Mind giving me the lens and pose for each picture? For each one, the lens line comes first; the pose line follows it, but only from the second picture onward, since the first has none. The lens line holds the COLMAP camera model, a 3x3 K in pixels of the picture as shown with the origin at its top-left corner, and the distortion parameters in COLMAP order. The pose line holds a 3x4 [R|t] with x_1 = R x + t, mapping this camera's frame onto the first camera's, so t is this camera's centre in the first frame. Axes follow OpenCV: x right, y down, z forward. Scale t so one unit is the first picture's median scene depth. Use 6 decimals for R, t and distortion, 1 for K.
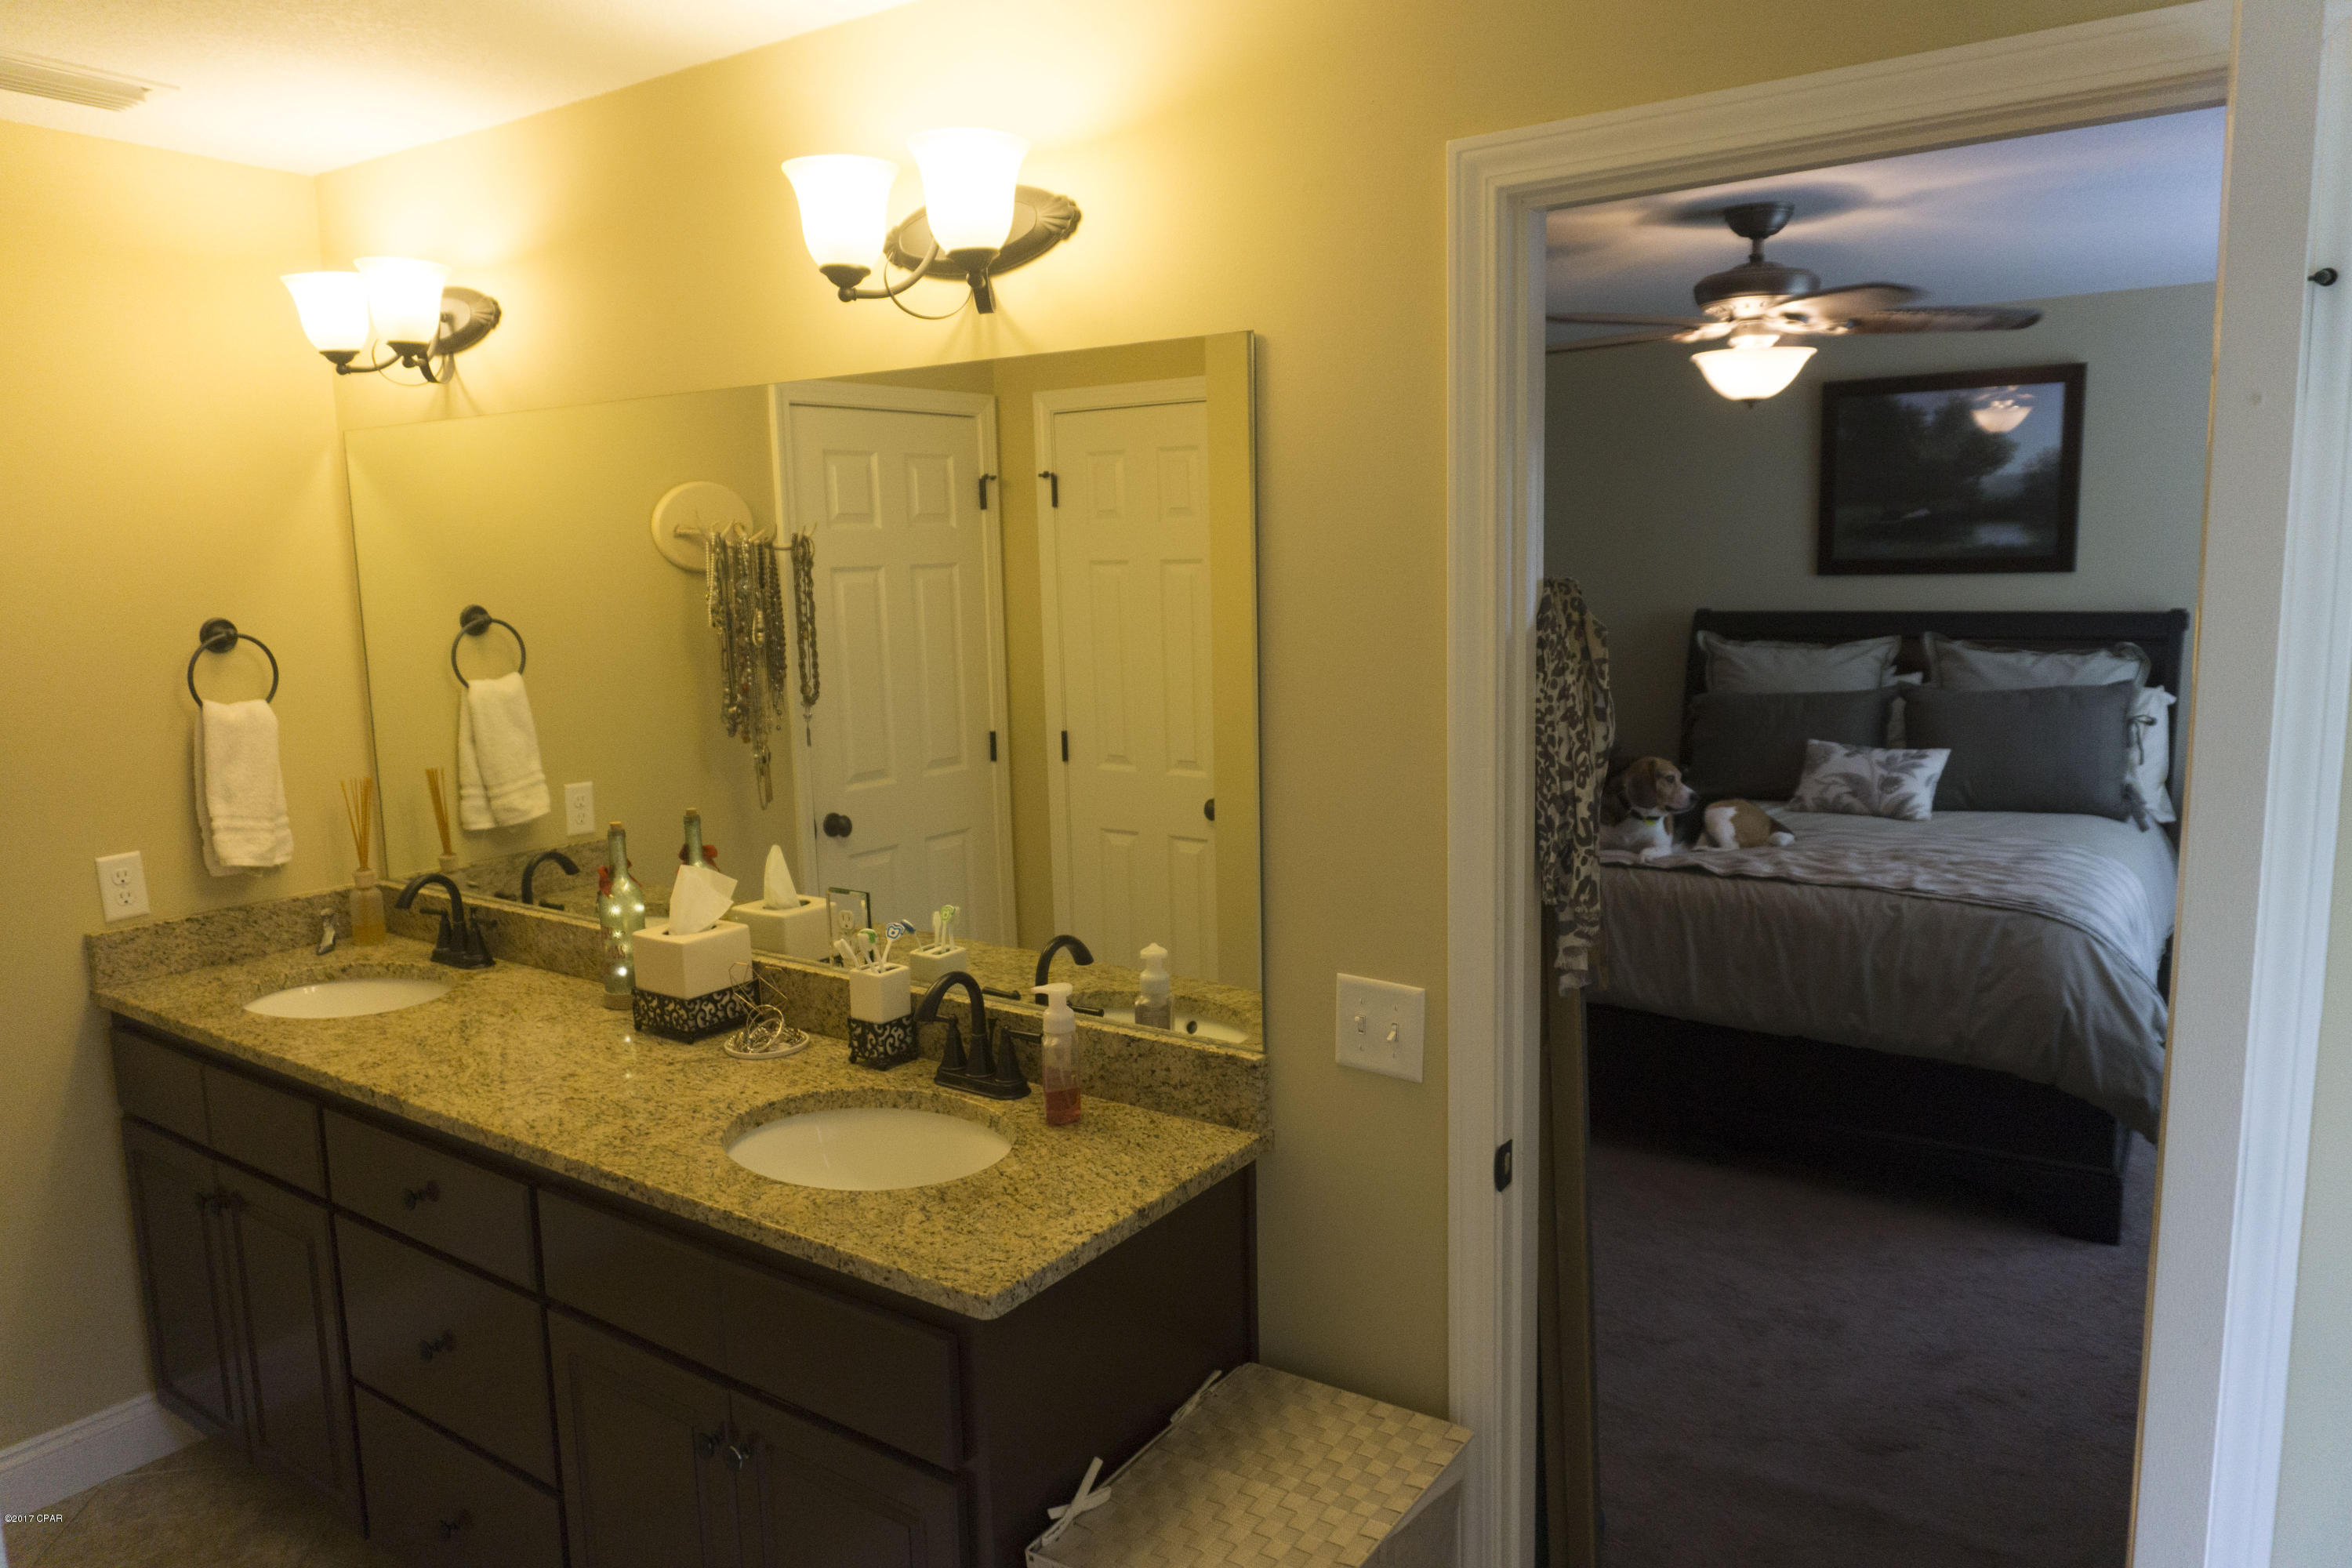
lens RADIAL K [[1562.5, 0, 1175.9], [0, 1562.5, 782.8], [0, 0, 1]] dist [-0.023637, -0.000204]
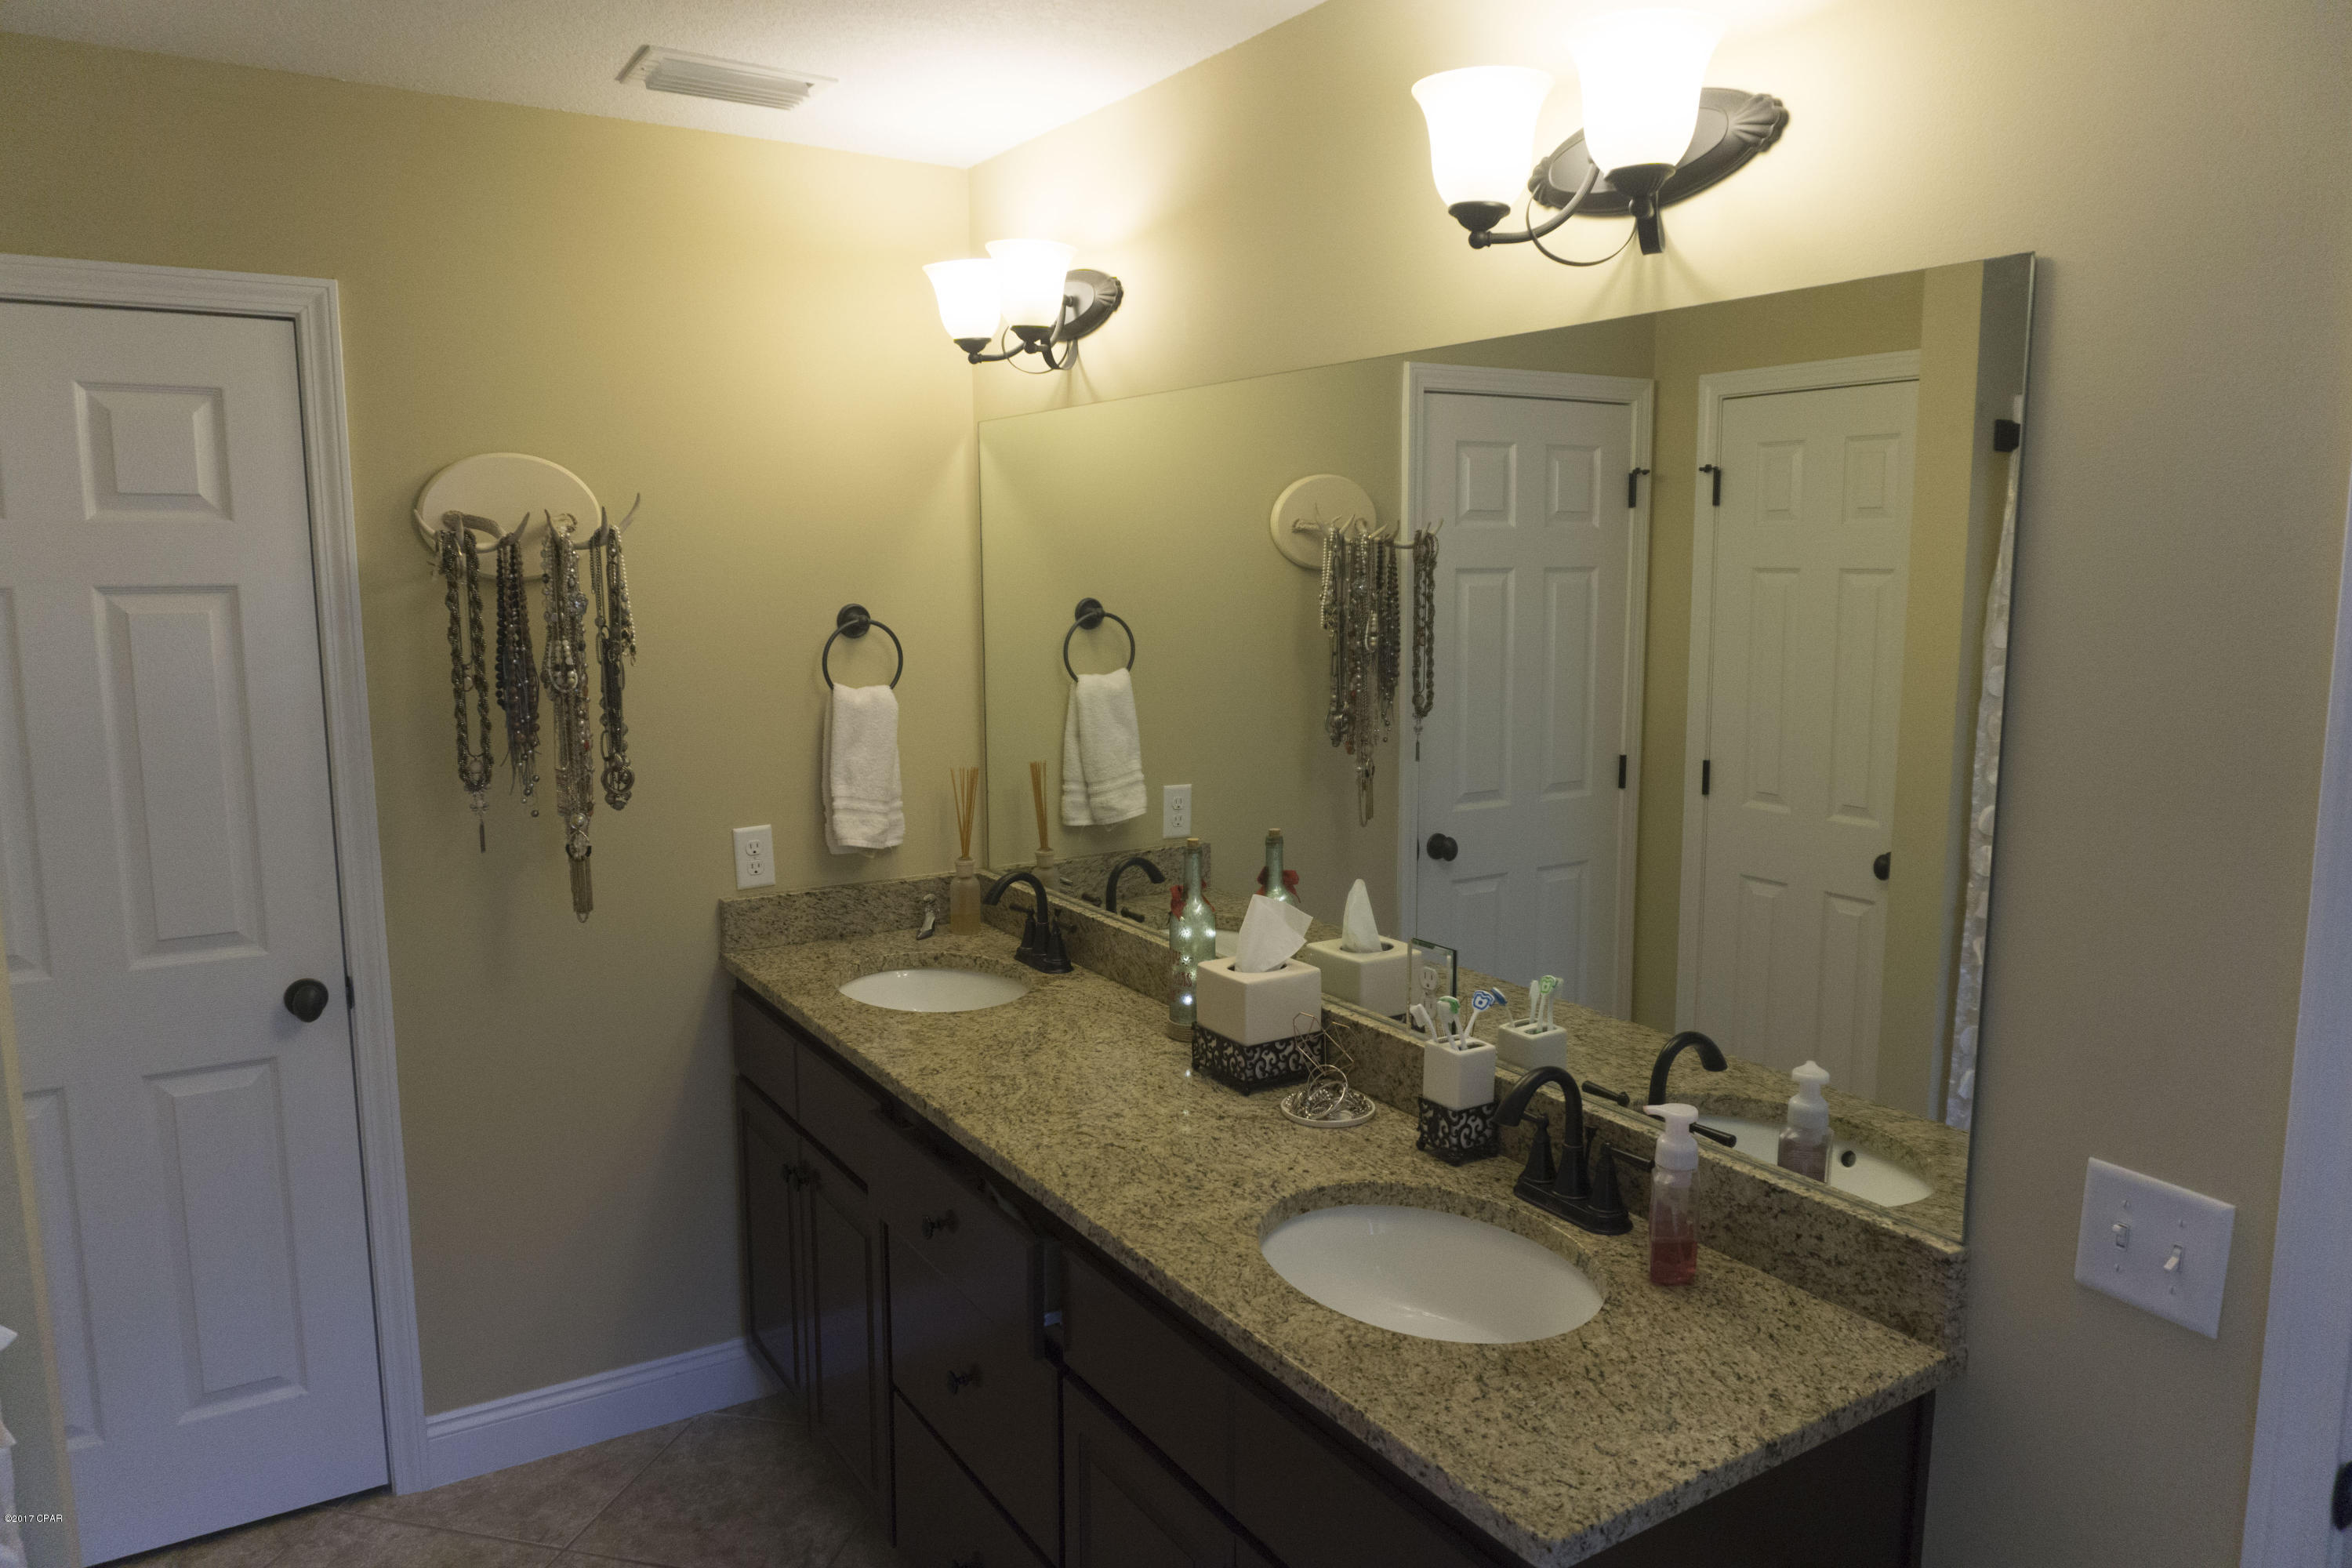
lens RADIAL K [[1562.5, 0, 1168.0], [0, 1562.5, 795.1], [0, 0, 1]] dist [-0.023637, -0.000204]
pose [[0.918560, 0.076180, -0.387872, -0.019146], [-0.073334, 0.997061, 0.022156, -0.024489], [0.388420, 0.008093, 0.921447, 0.170530]]
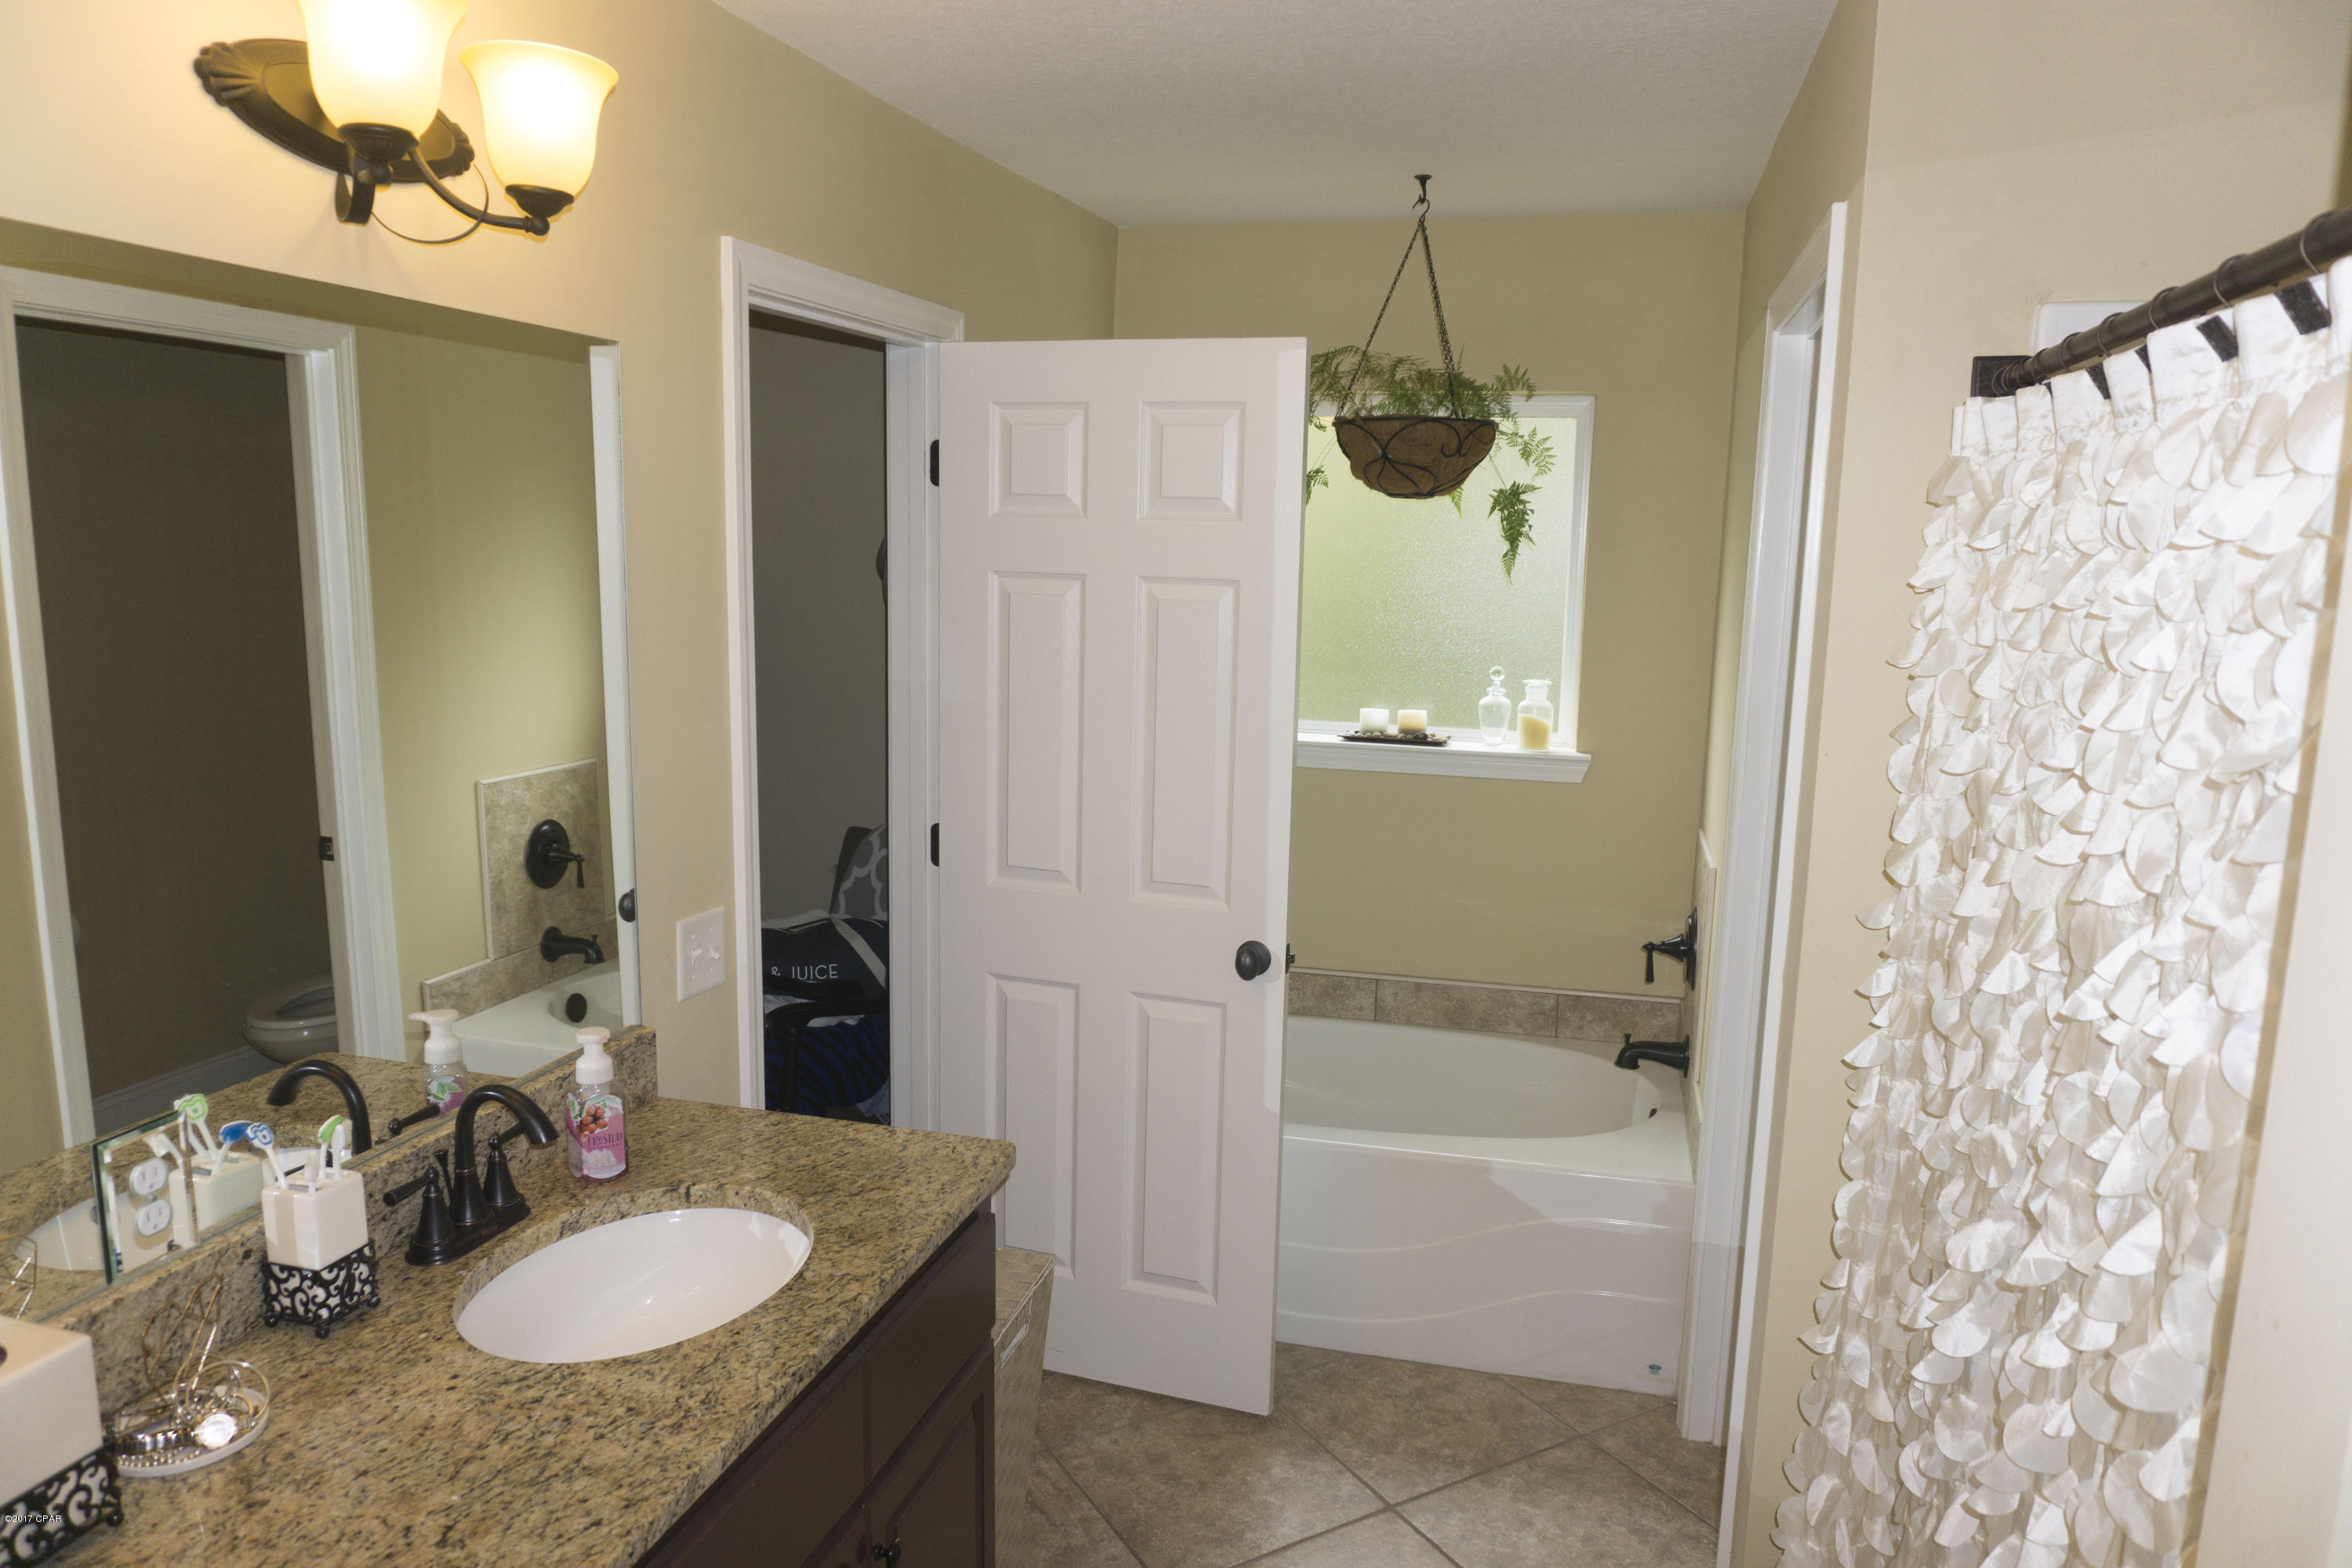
lens RADIAL K [[1562.5, 0, 1178.9], [0, 1562.5, 795.0], [0, 0, 1]] dist [-0.023637, -0.000204]
pose [[-0.336362, -0.138544, 0.931486, -0.961302], [0.125240, 0.973753, 0.190055, -0.125320], [-0.933368, 0.180587, -0.310182, 0.894668]]
